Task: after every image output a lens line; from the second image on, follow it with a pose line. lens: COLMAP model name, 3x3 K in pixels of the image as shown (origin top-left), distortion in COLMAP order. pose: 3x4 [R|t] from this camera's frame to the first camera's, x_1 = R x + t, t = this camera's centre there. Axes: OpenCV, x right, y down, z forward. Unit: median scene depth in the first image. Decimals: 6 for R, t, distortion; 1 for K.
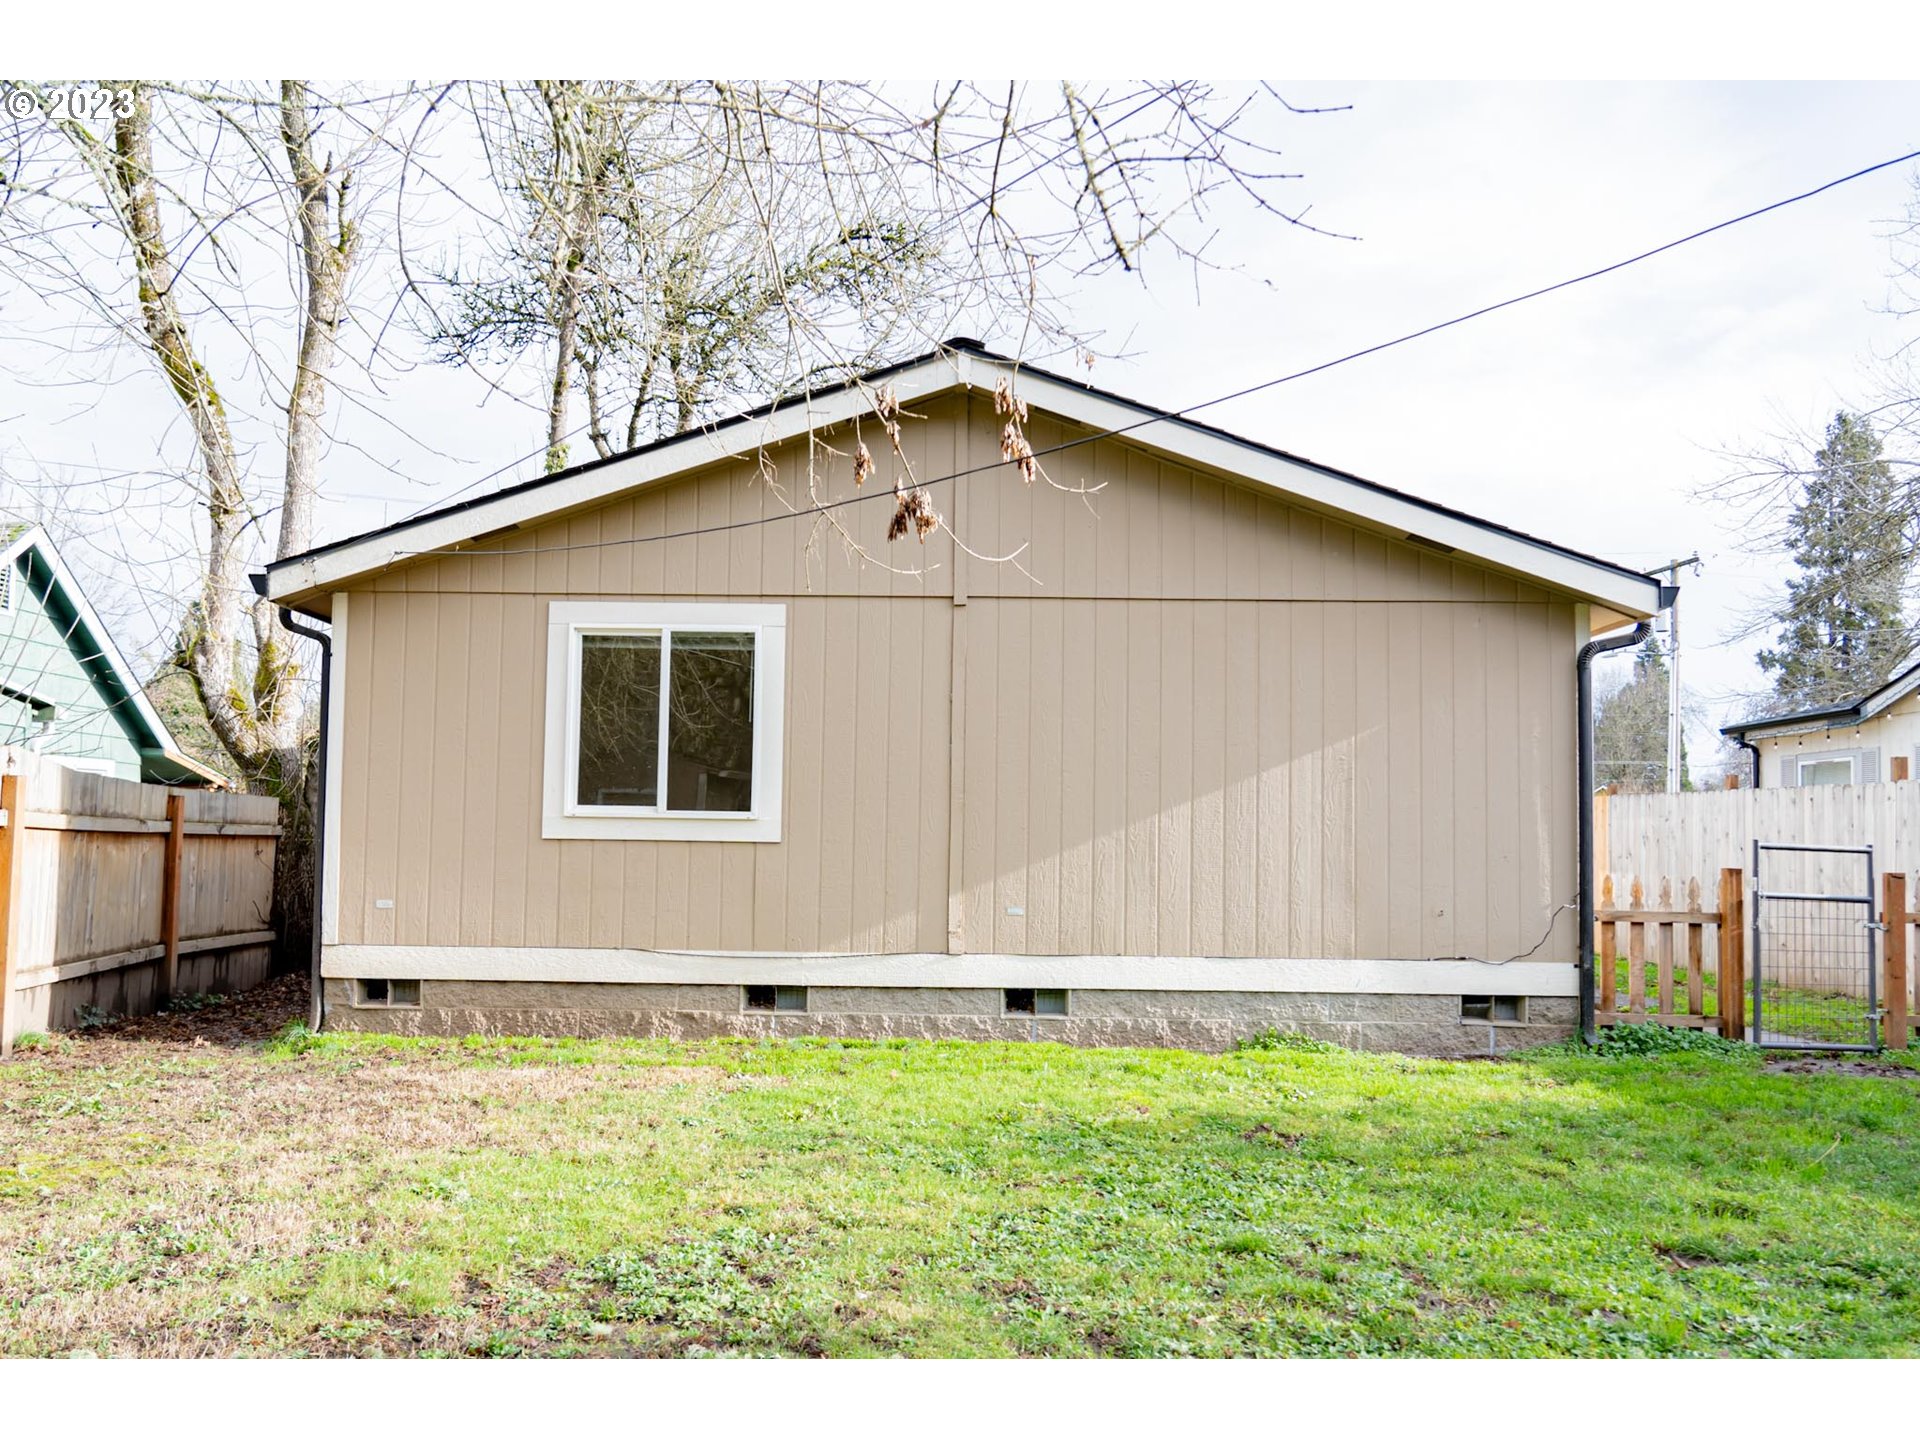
lens RADIAL K [[1280.2, 0, 966.7], [0, 1280.2, 730.6], [0, 0, 1]] dist [-0.025185, 0.010187]
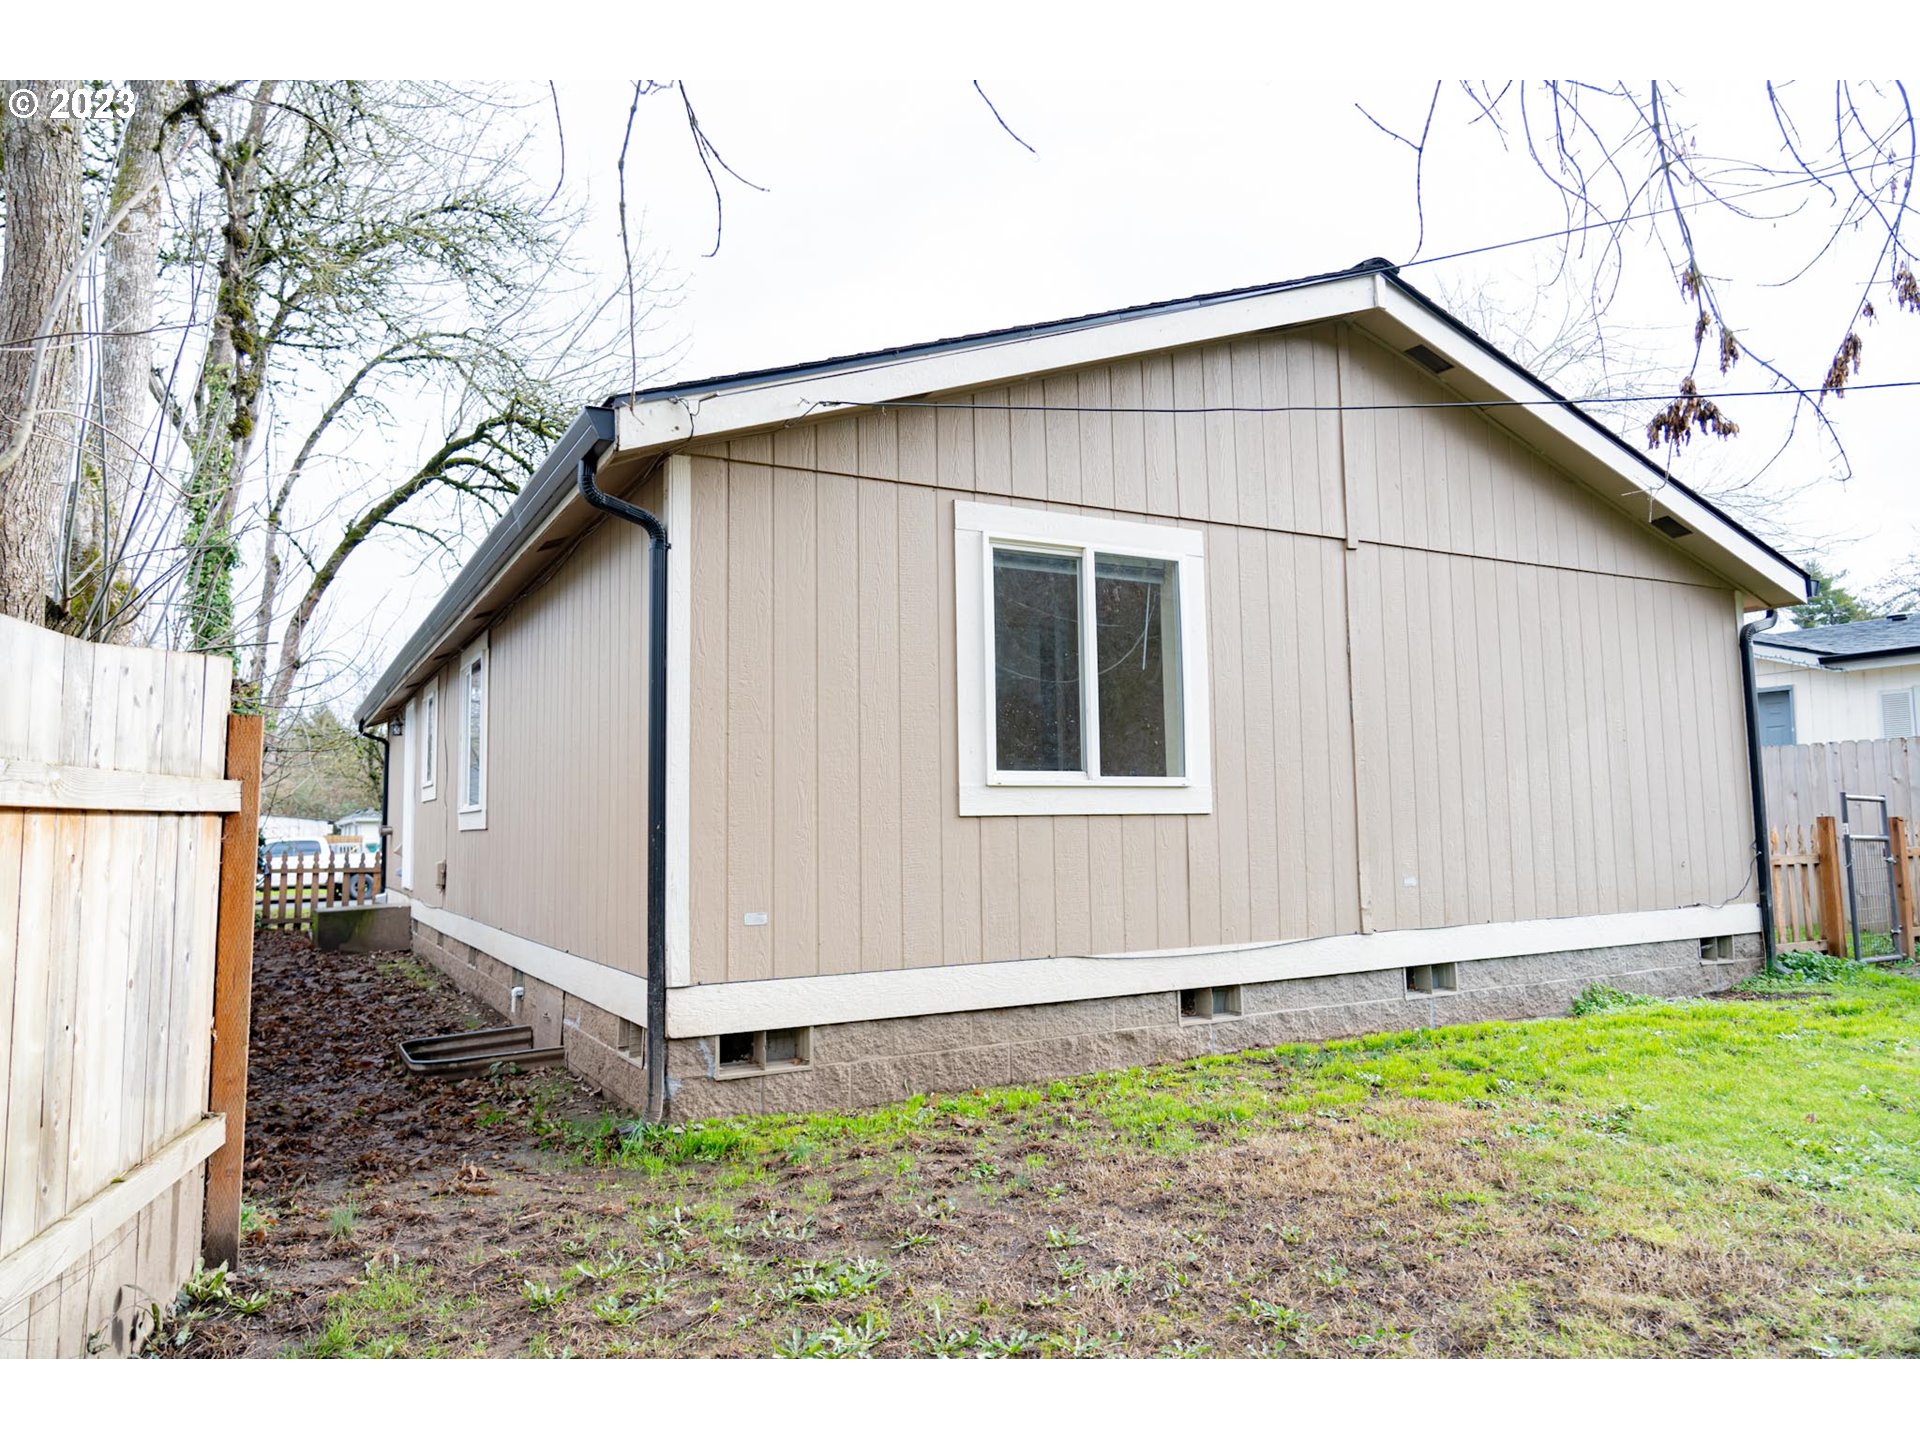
lens RADIAL K [[1280.2, 0, 952.5], [0, 1280.2, 715.0], [0, 0, 1]] dist [-0.025185, 0.010187]
pose [[0.868722, 0.016356, 0.495030, -0.705546], [0.008709, 0.998796, -0.048283, 0.062469], [-0.495224, 0.046255, 0.867533, 0.358843]]
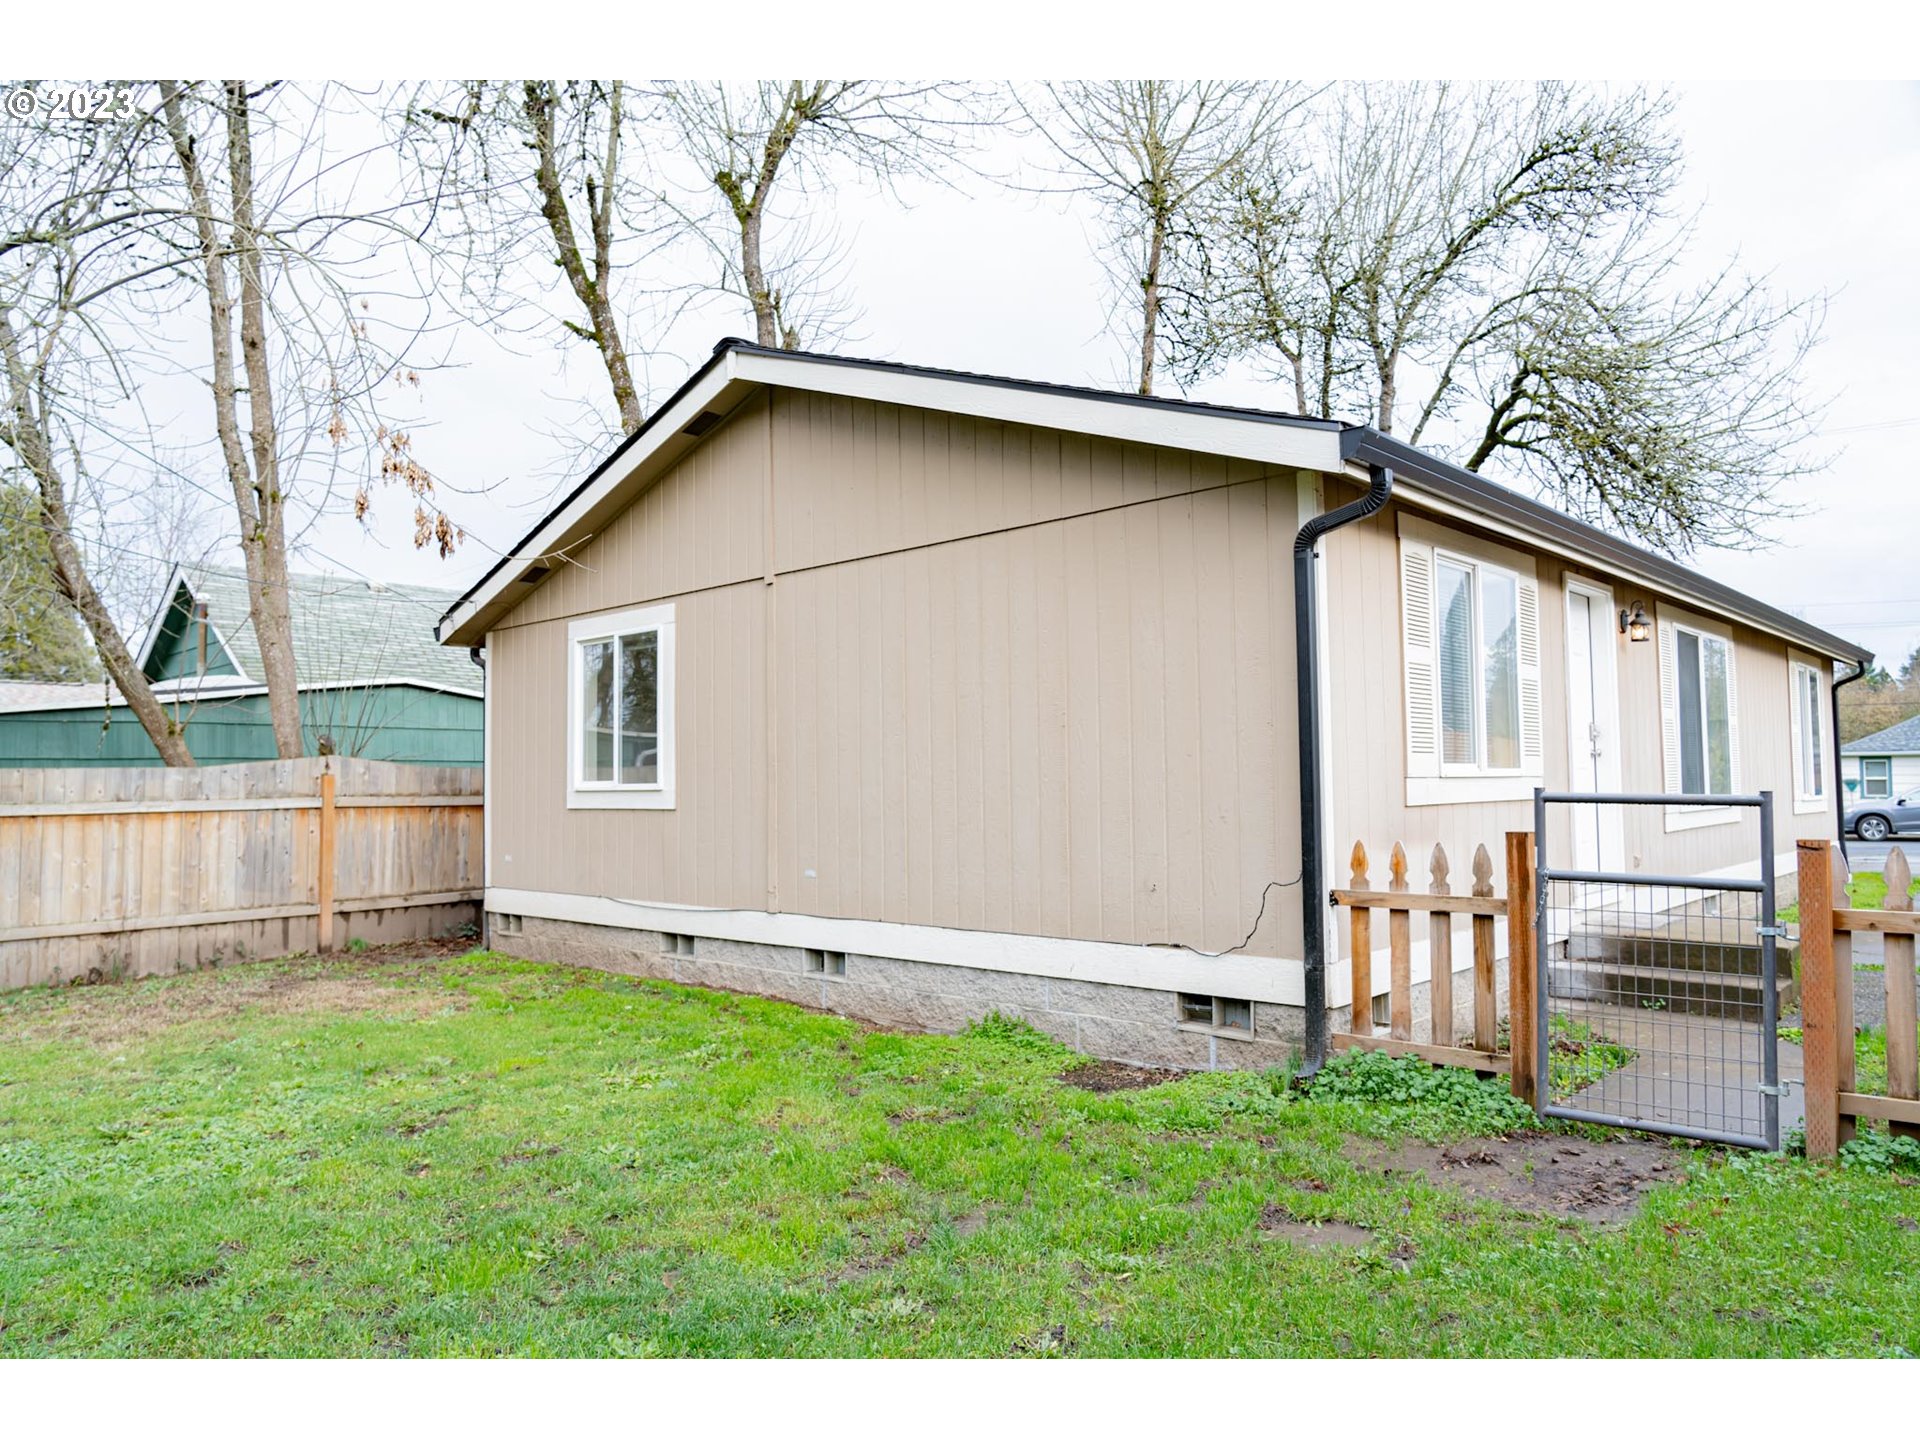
lens RADIAL K [[1280.2, 0, 966.3], [0, 1280.2, 715.0], [0, 0, 1]] dist [-0.025185, 0.010187]
pose [[0.736561, -0.062071, -0.673517, 0.828782], [0.052605, 0.998021, -0.034449, 0.056472], [0.674322, -0.010057, 0.738369, 0.327297]]
